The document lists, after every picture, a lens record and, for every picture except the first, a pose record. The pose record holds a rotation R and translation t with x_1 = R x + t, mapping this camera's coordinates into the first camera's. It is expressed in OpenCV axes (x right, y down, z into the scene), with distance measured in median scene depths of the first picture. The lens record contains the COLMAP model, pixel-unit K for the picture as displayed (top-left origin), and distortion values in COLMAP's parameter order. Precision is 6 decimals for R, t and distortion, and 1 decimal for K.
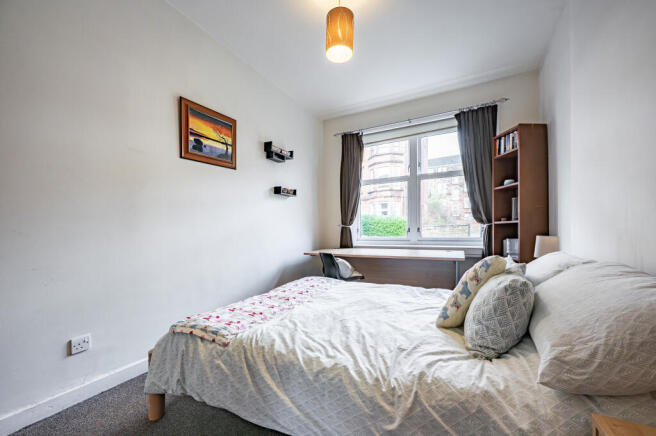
lens RADIAL K [[268.7, 0, 327.8], [0, 268.7, 230.3], [0, 0, 1]] dist [0.000194, -0.000090]
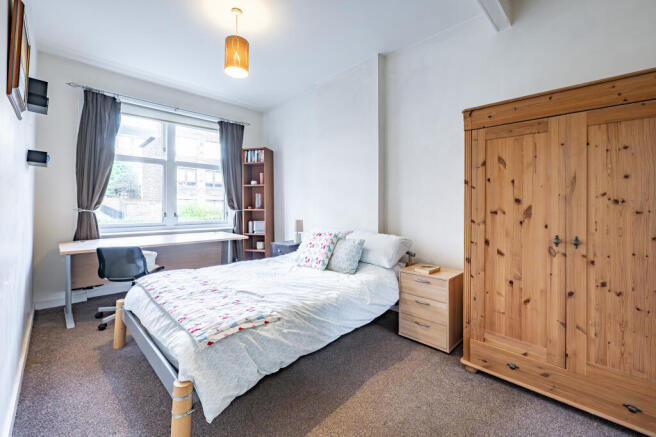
lens RADIAL K [[278.6, 0, 328.0], [0, 278.6, 208.4], [0, 0, 1]] dist [-0.041915, 0.000012]
pose [[0.270723, 0.007998, 0.962624, -0.615399], [-0.007915, 0.999950, -0.006082, -0.029085], [-0.962625, -0.005973, 0.270772, 0.178601]]
